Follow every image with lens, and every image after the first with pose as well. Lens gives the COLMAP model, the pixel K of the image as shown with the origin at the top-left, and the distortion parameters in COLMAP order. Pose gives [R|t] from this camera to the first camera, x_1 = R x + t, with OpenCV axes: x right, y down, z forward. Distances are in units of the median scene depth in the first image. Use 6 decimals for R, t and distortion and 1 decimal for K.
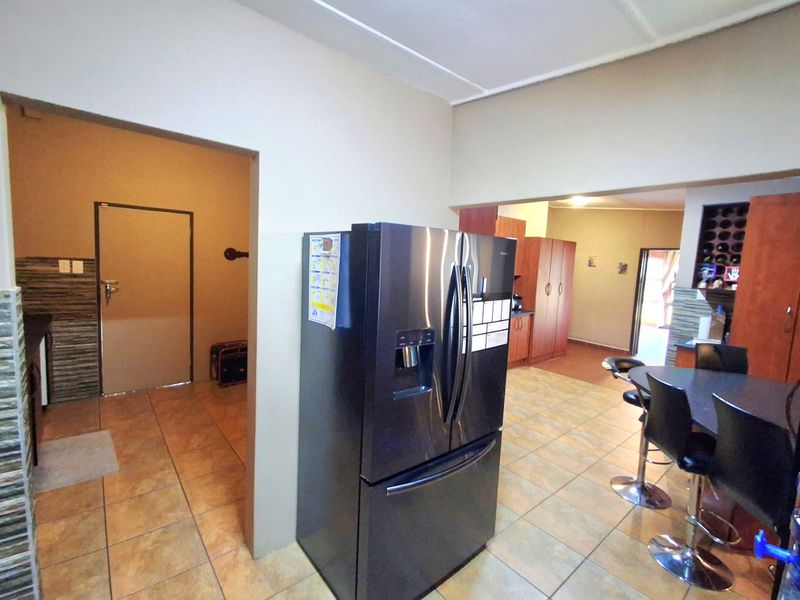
lens RADIAL K [[366.3, 0, 403.4], [0, 366.3, 296.4], [0, 0, 1]] dist [0.007320, -0.000660]
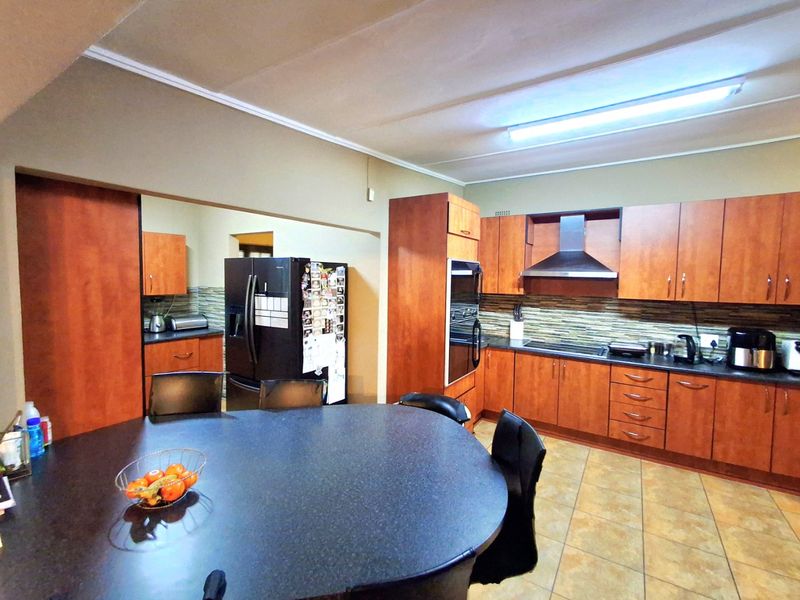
lens RADIAL K [[366.3, 0, 404.4], [0, 366.3, 294.7], [0, 0, 1]] dist [0.007320, -0.000660]
pose [[0.307320, 0.005788, -0.951588, 0.920266], [-0.099317, 0.994715, -0.026024, -0.006309], [0.946409, 0.102507, 0.306271, 0.501659]]
